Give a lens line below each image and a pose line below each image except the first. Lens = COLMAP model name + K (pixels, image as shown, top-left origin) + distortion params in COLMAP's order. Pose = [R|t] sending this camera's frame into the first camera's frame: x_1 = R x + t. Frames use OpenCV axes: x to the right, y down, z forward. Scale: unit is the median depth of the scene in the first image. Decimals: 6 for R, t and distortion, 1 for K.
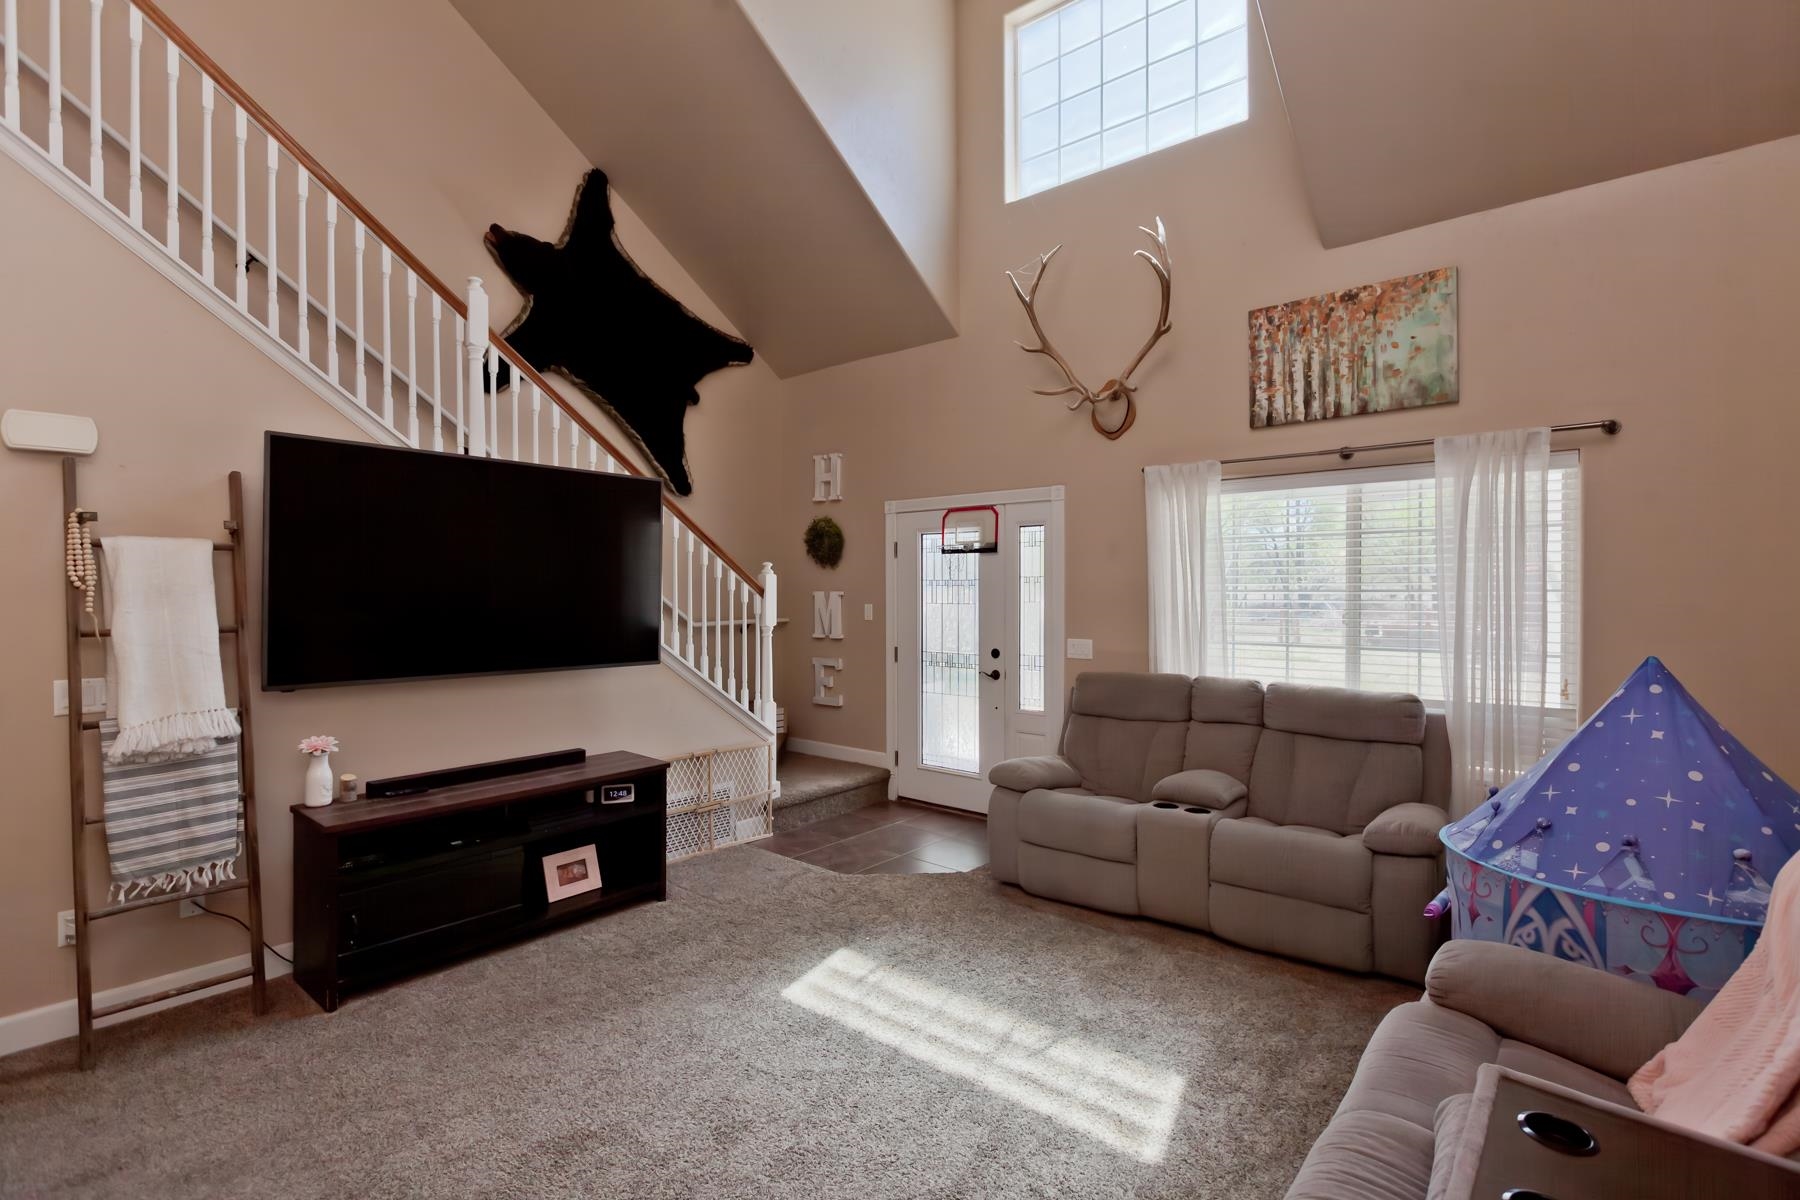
lens RADIAL K [[834.3, 0, 917.0], [0, 834.3, 592.5], [0, 0, 1]] dist [-0.004163, -0.002041]
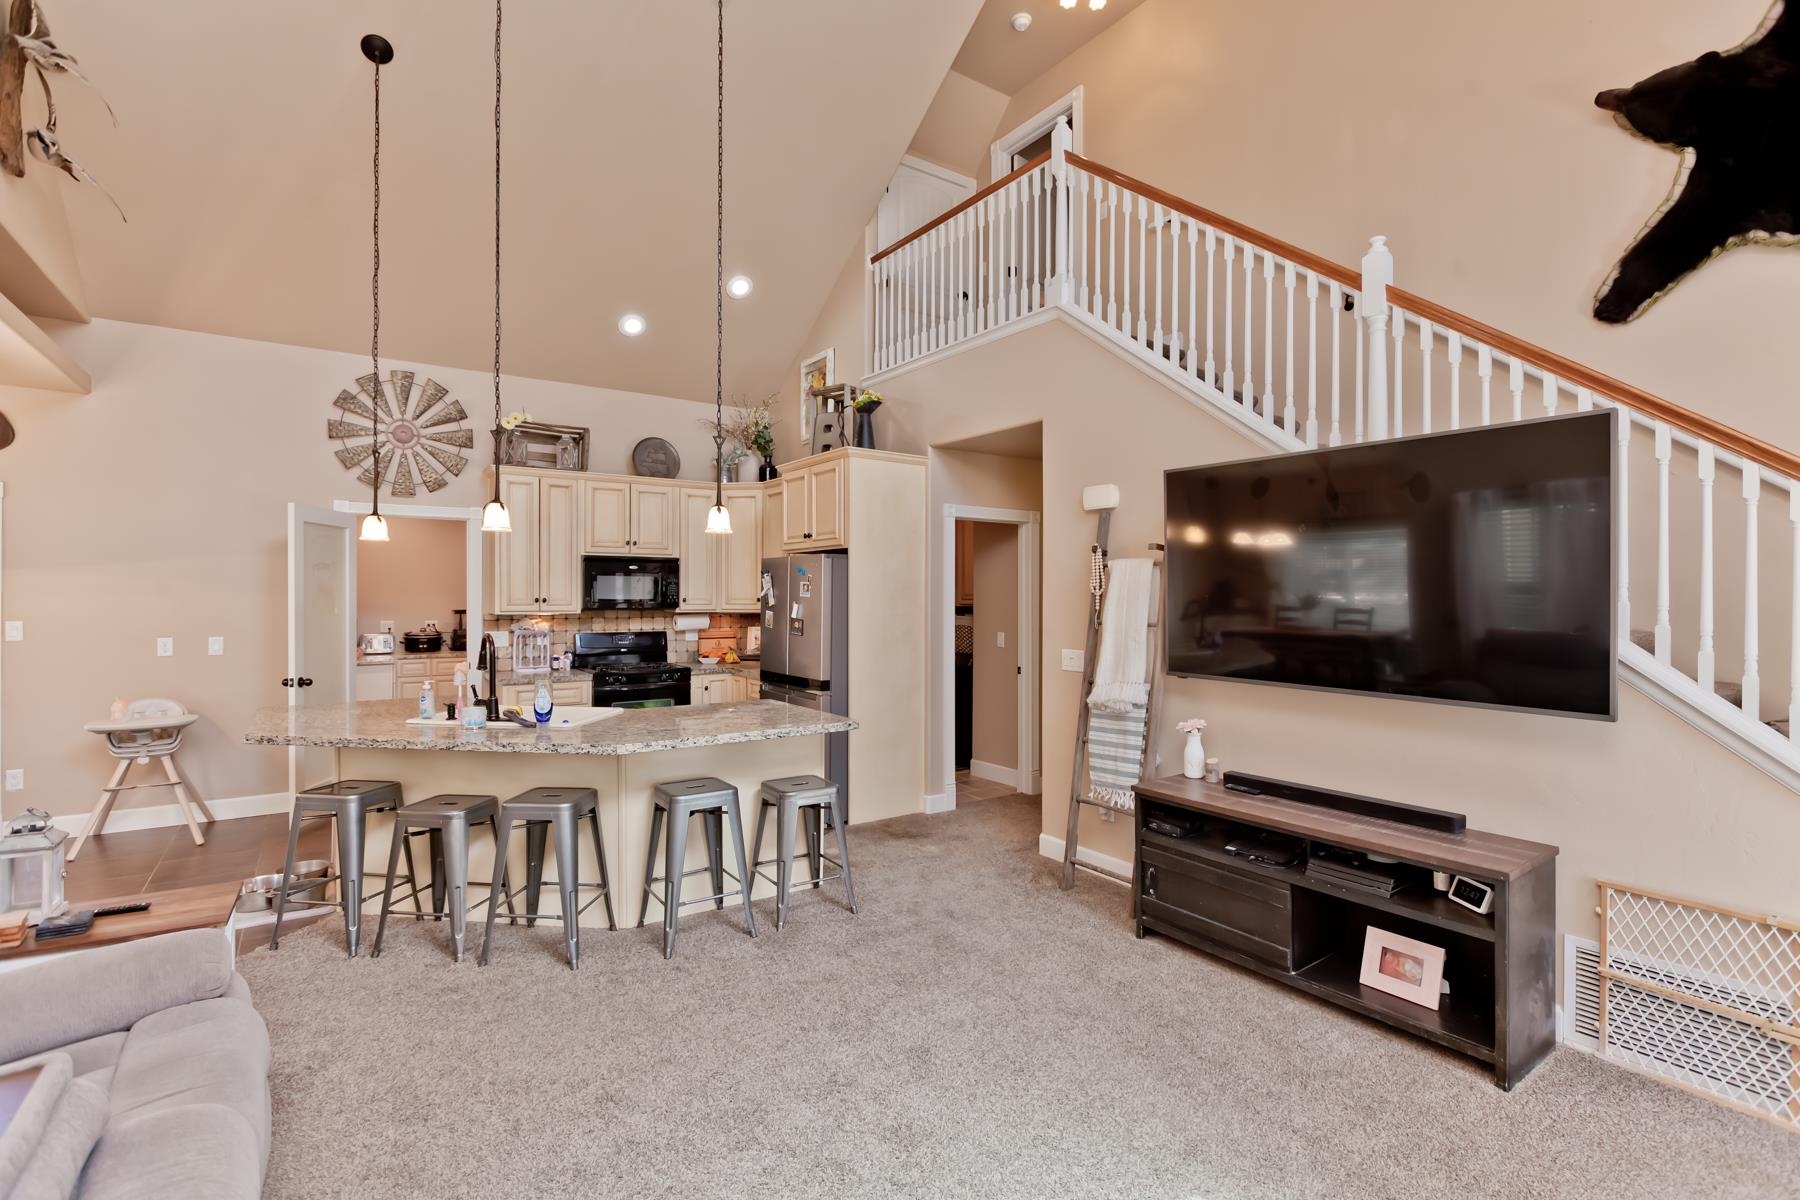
lens RADIAL K [[834.3, 0, 905.2], [0, 834.3, 594.9], [0, 0, 1]] dist [-0.004163, -0.002041]
pose [[-0.268374, -0.001174, -0.963314, 0.563935], [-0.006797, 0.999977, 0.000675, -0.001296], [0.963291, 0.006729, -0.268376, 0.976022]]
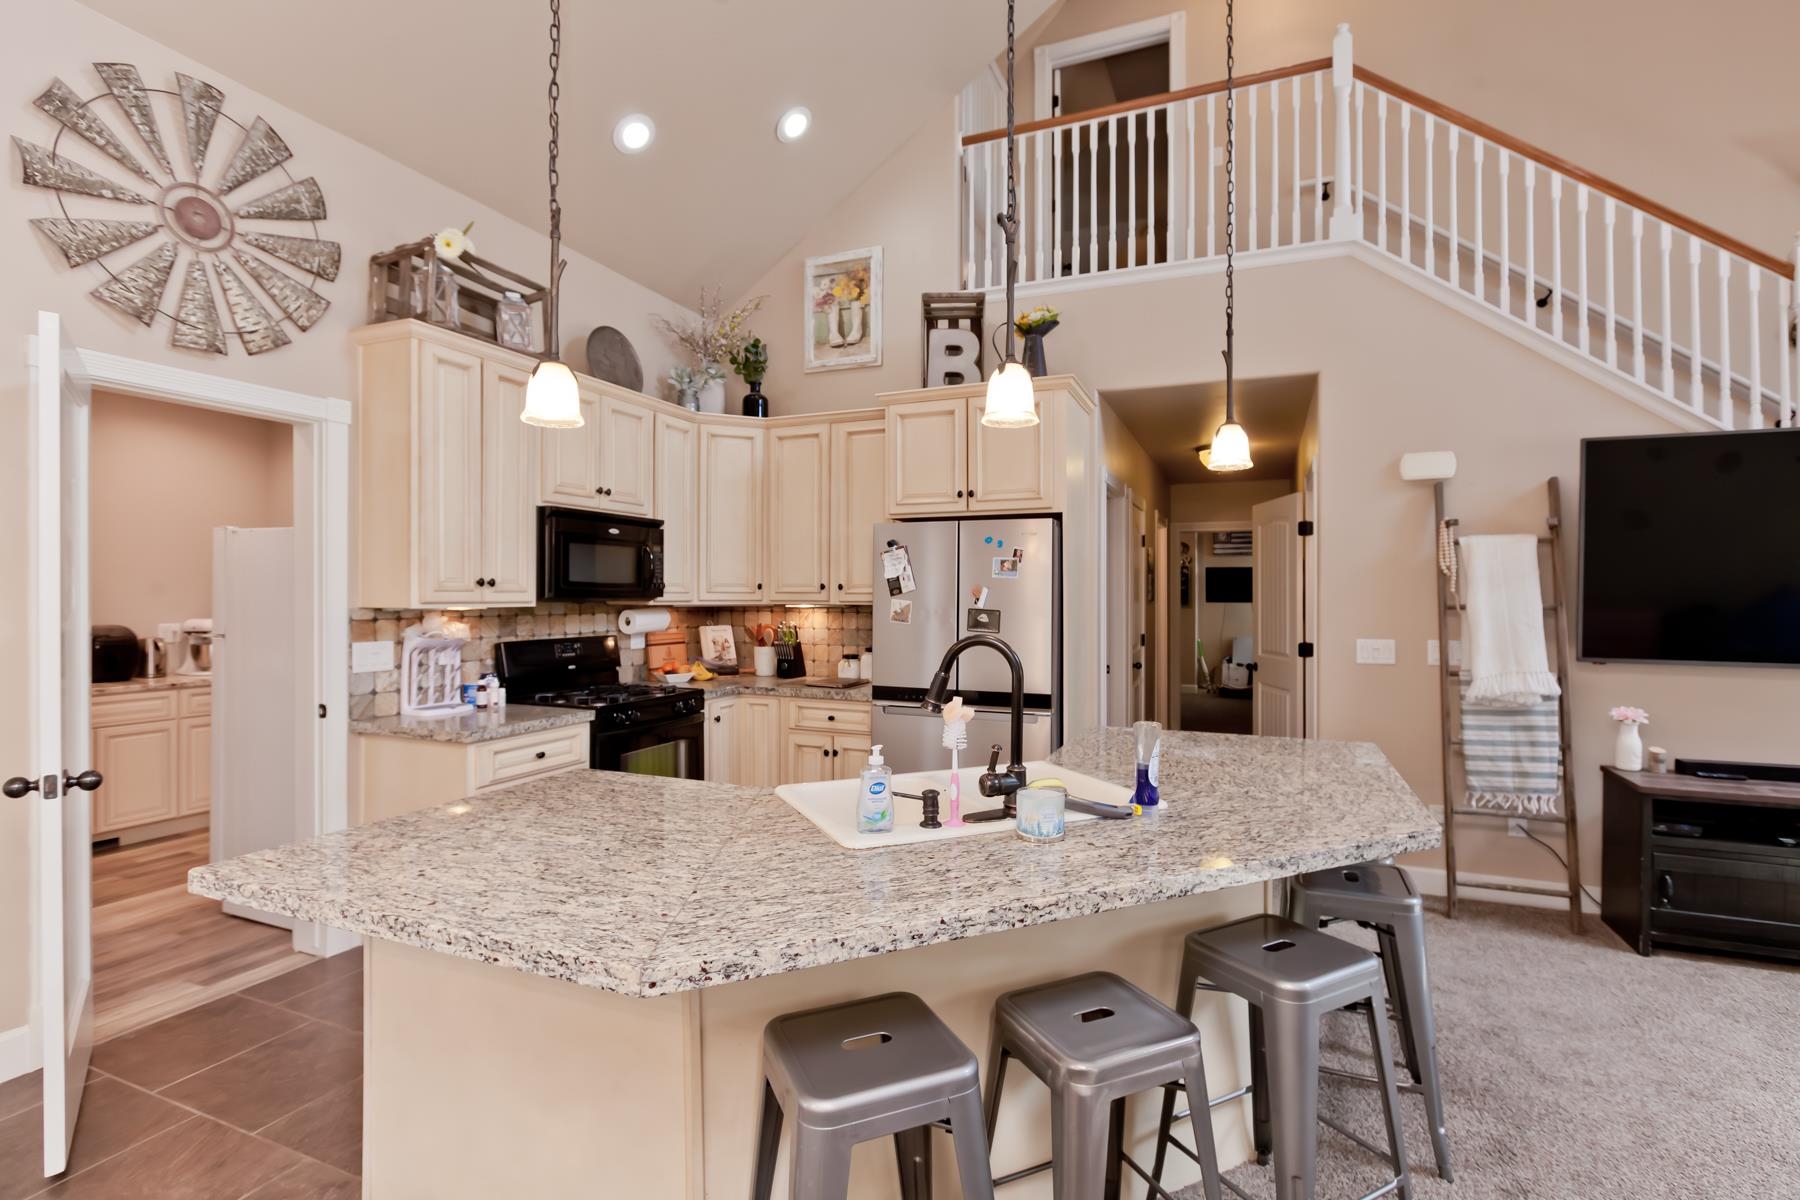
lens RADIAL K [[834.3, 0, 906.7], [0, 834.3, 596.7], [0, 0, 1]] dist [-0.004163, -0.002041]
pose [[0.288469, 0.001390, -0.957488, 0.061602], [-0.007065, 0.999975, -0.000677, 0.036085], [0.957463, 0.006960, 0.288472, -0.248029]]
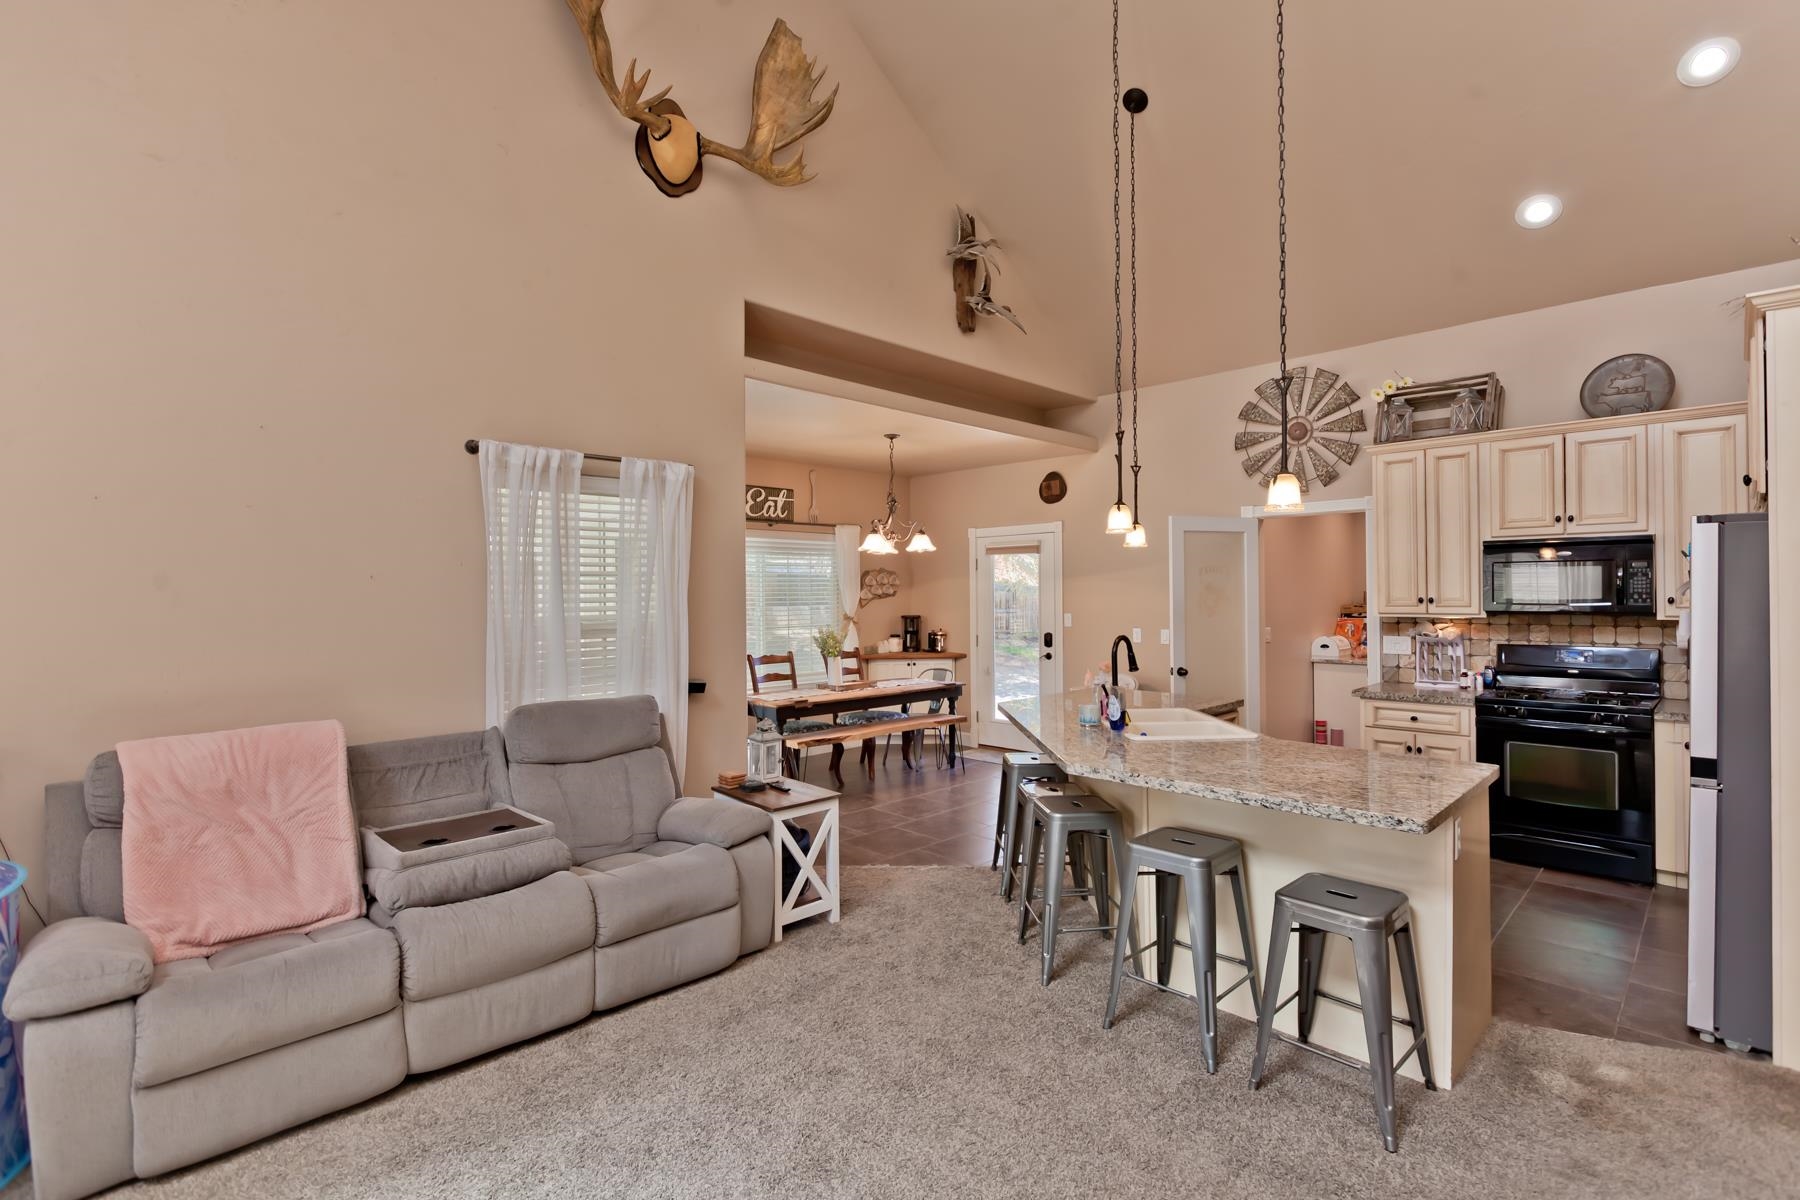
lens RADIAL K [[834.3, 0, 907.5], [0, 834.3, 593.5], [0, 0, 1]] dist [-0.004163, -0.002041]
pose [[-0.995294, 0.005538, 0.096738, -0.315604], [0.006033, 0.999970, 0.004825, -0.009296], [-0.096708, 0.005386, -0.995298, 1.339364]]
